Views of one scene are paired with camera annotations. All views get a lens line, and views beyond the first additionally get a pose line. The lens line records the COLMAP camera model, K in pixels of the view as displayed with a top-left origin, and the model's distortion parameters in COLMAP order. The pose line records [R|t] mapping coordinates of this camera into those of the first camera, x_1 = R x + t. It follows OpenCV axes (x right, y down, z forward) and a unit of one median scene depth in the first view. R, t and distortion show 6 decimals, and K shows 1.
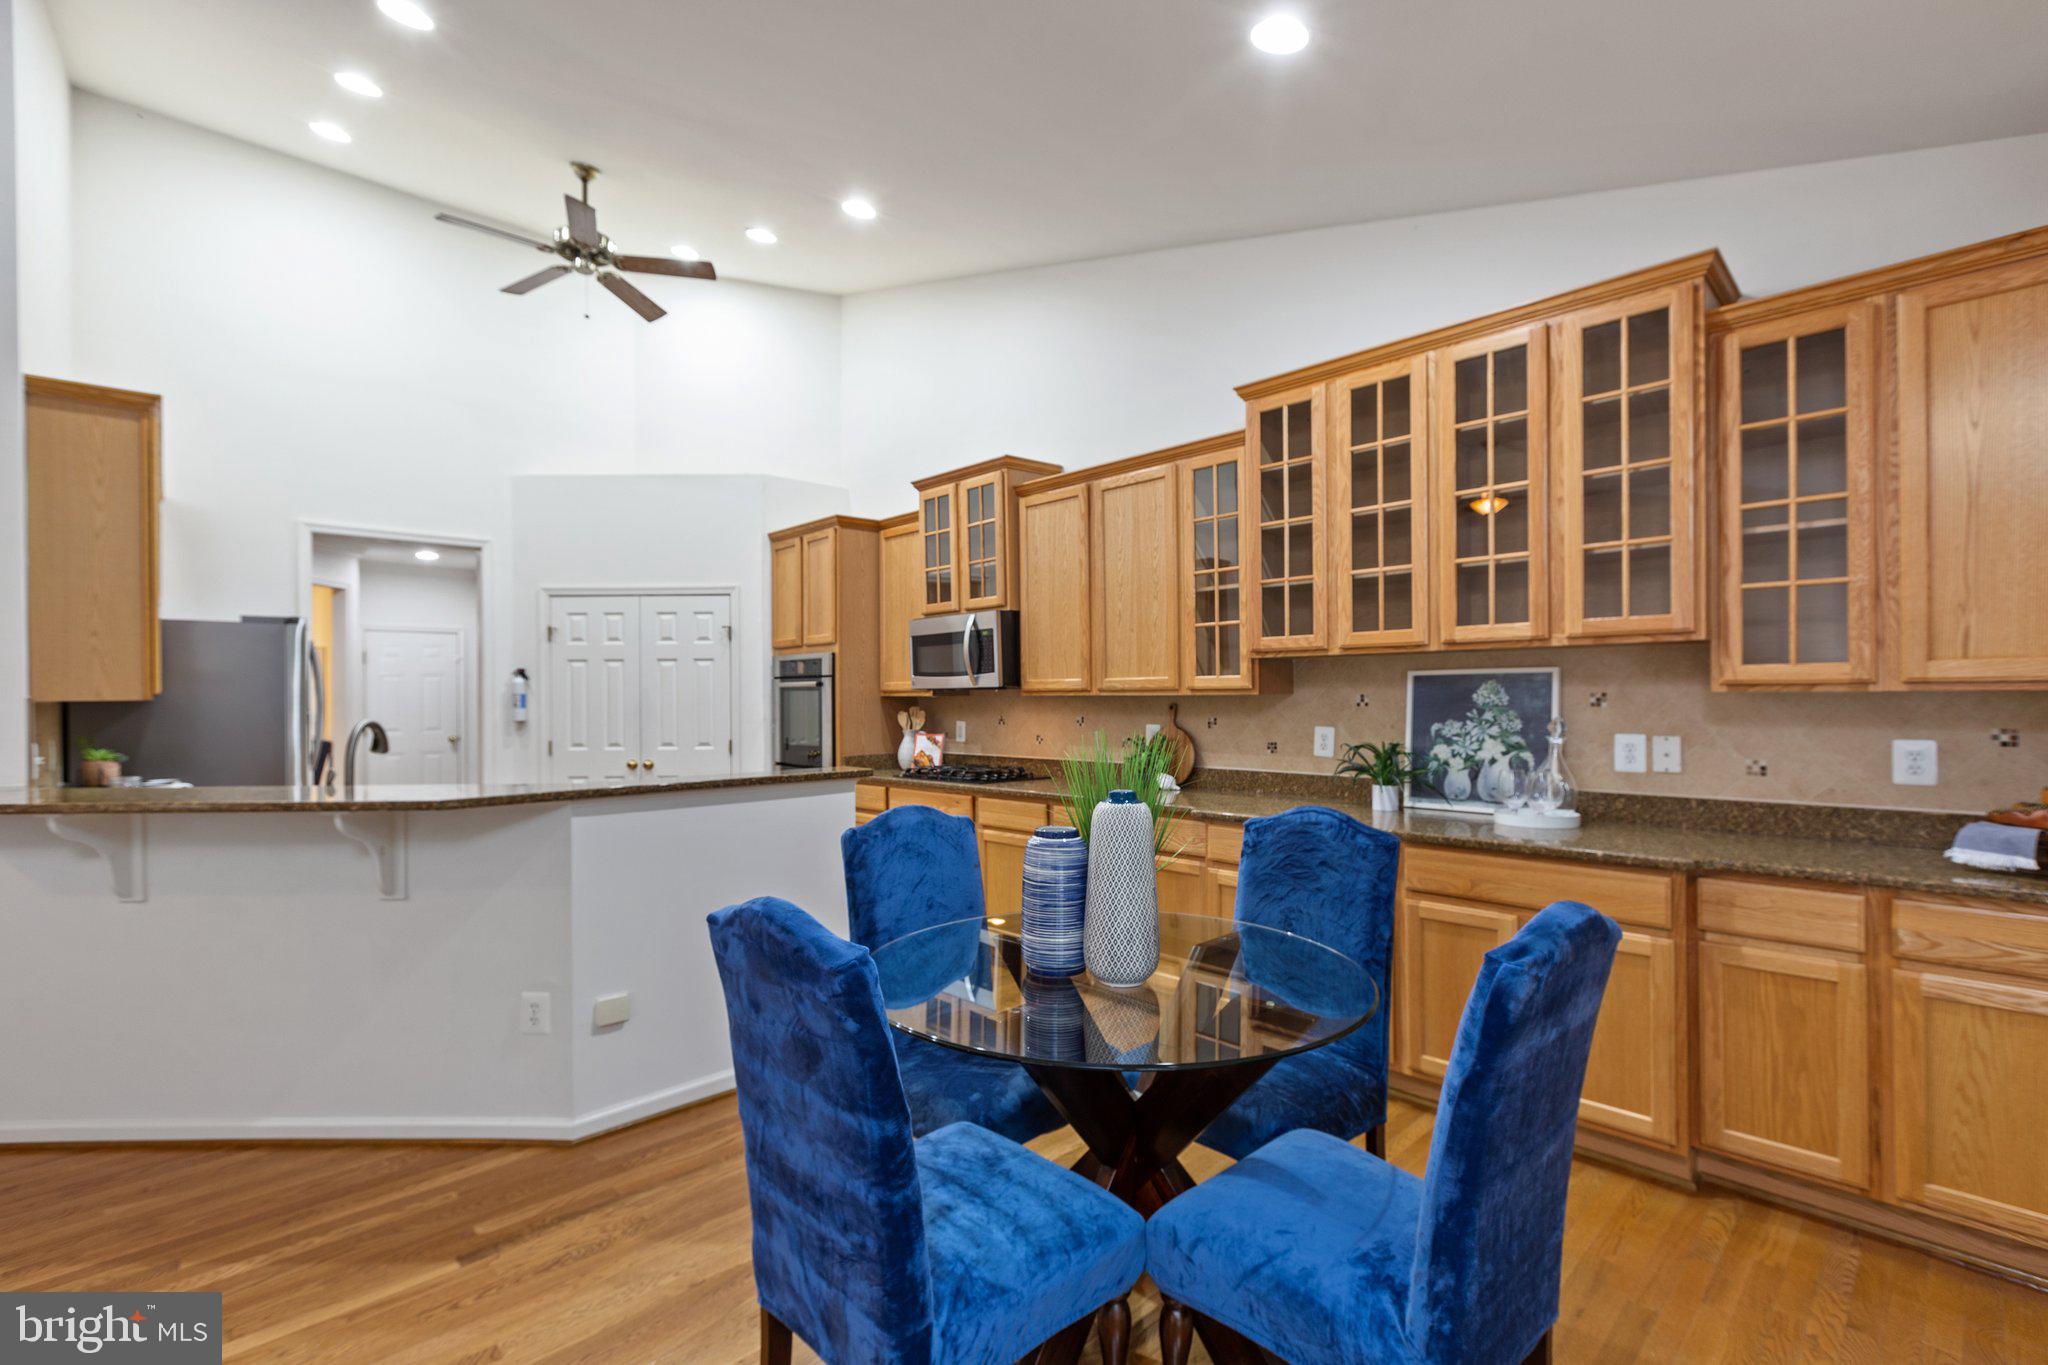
lens RADIAL K [[908.7, 0, 1033.7], [0, 908.7, 691.2], [0, 0, 1]] dist [0.002285, 0.000191]
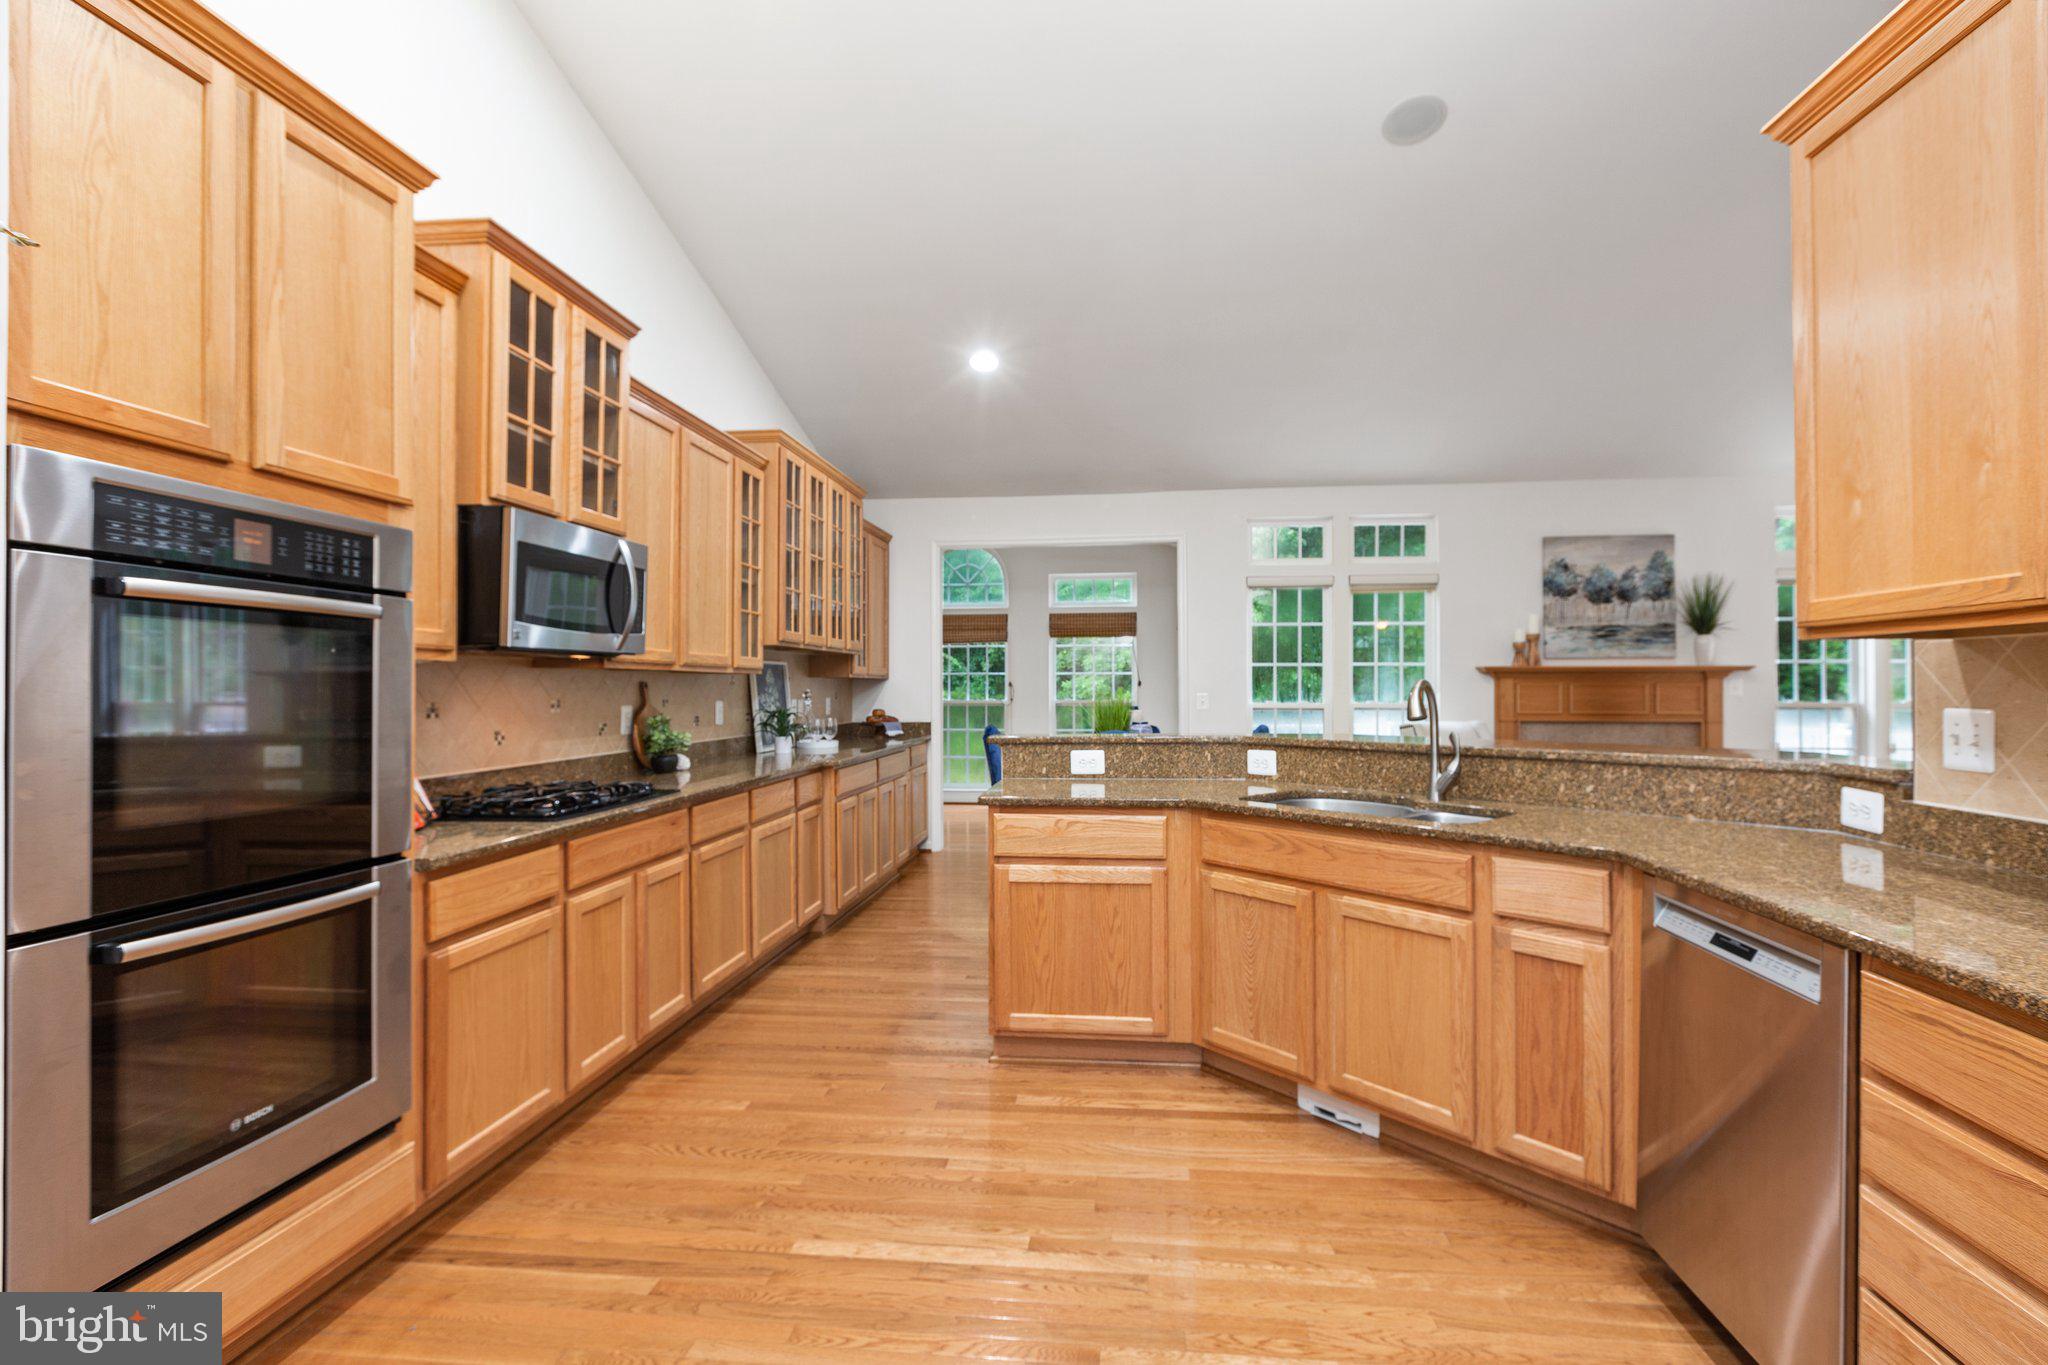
lens RADIAL K [[946.5, 0, 1029.3], [0, 946.5, 677.8], [0, 0, 1]] dist [-0.000406, -0.000054]
pose [[-0.634547, 0.018627, 0.772660, -0.958678], [0.006119, 0.999799, -0.019077, 0.035349], [-0.772860, -0.007377, -0.634534, 1.498919]]
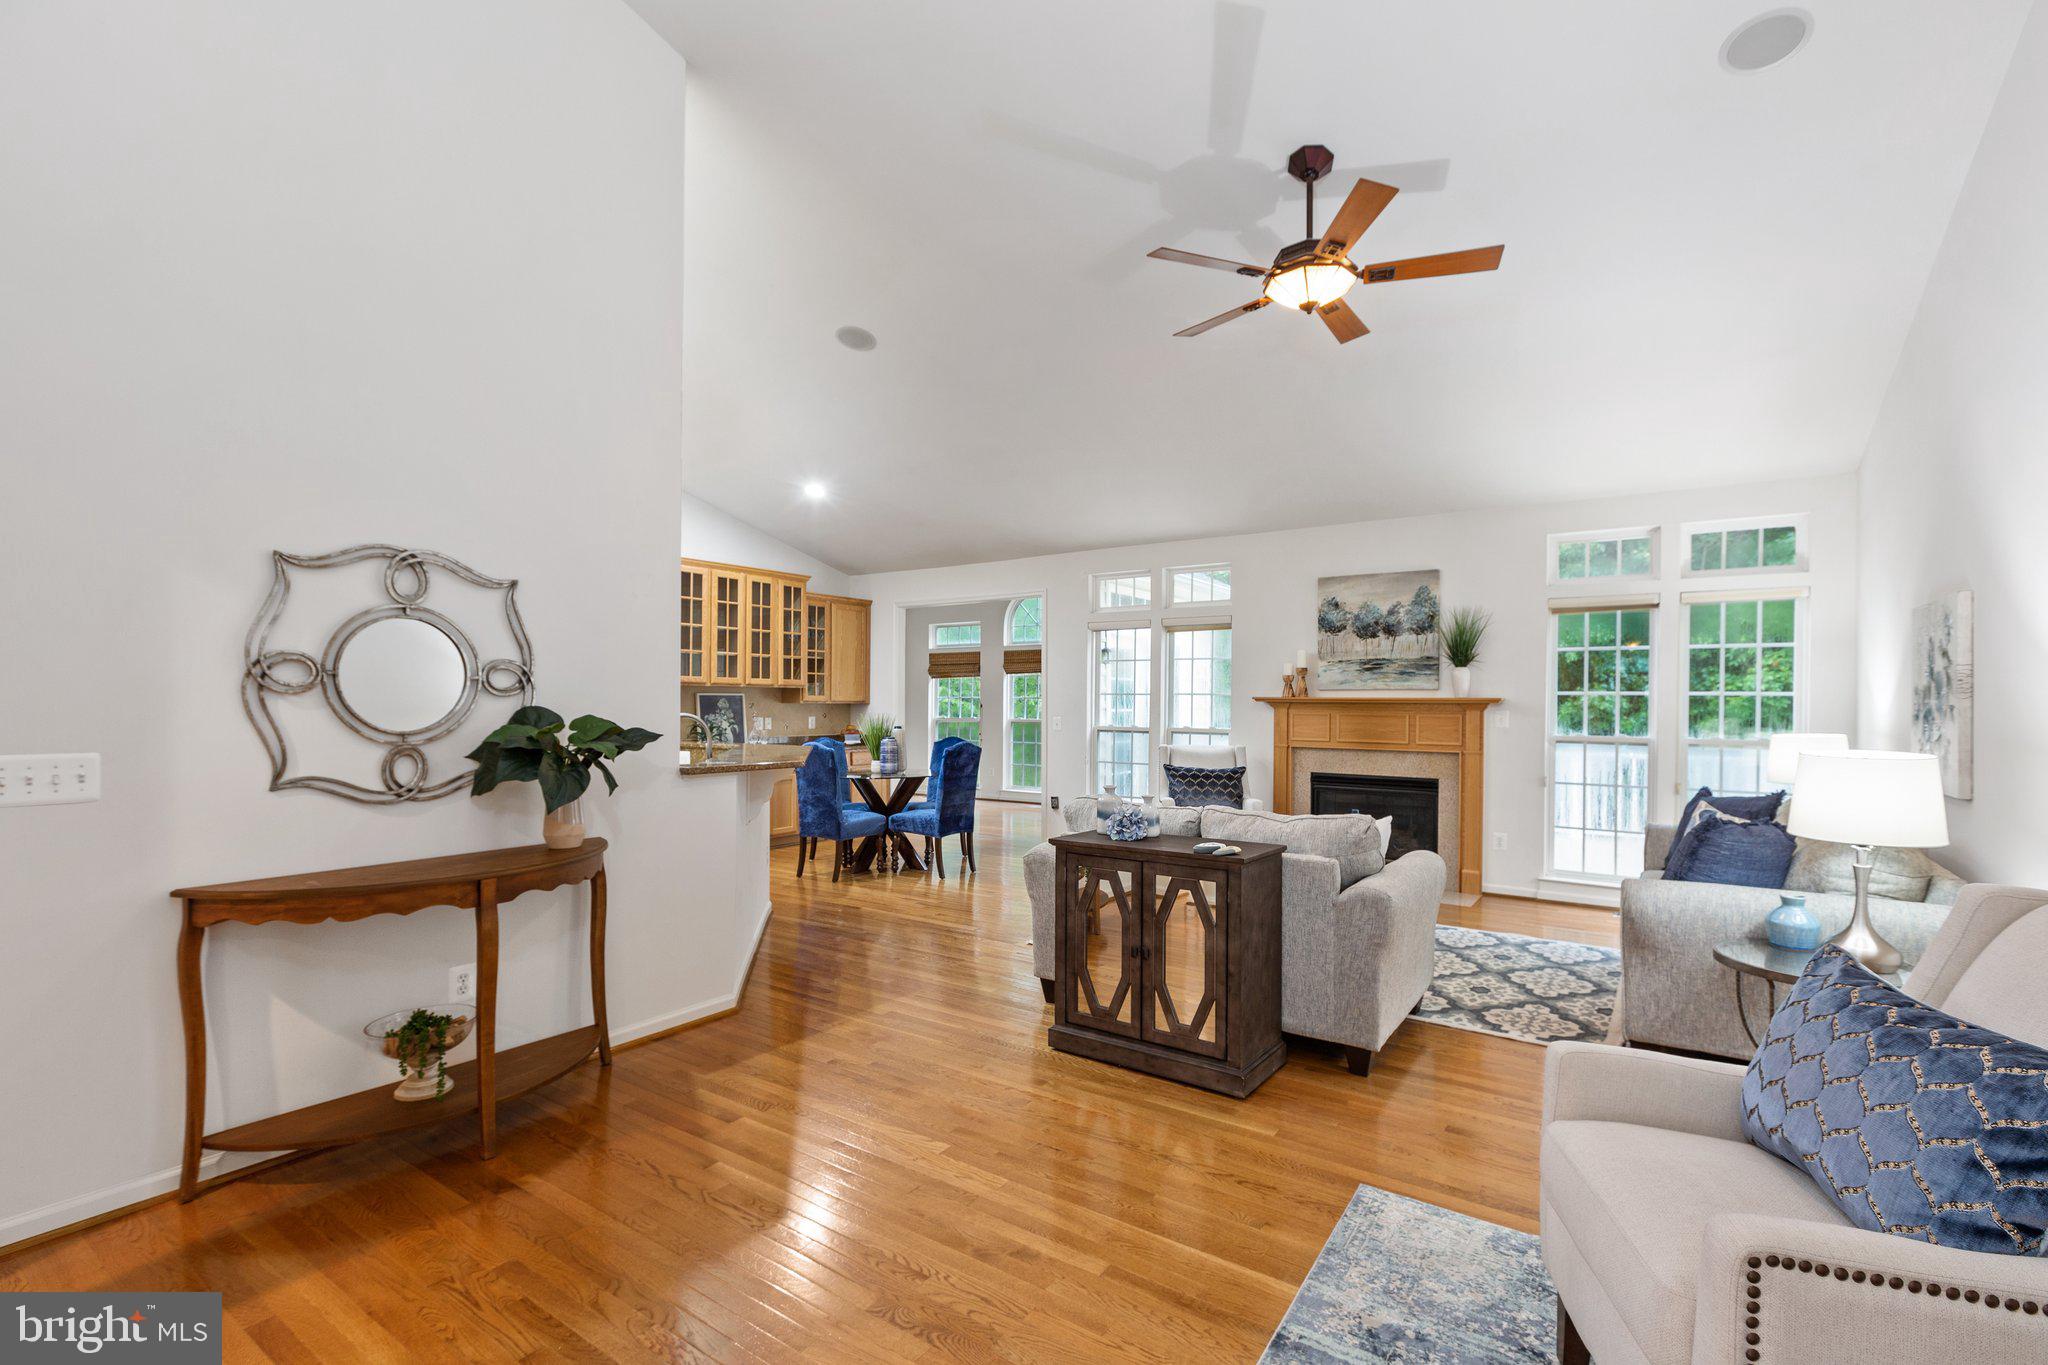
lens RADIAL K [[925.3, 0, 1021.3], [0, 925.3, 700.8], [0, 0, 1]] dist [0.001524, -0.000357]
pose [[-0.195431, 0.010245, 0.980664, -1.921523], [-0.005790, 0.999916, -0.011601, 0.018718], [-0.980700, -0.007946, -0.195355, 0.597548]]
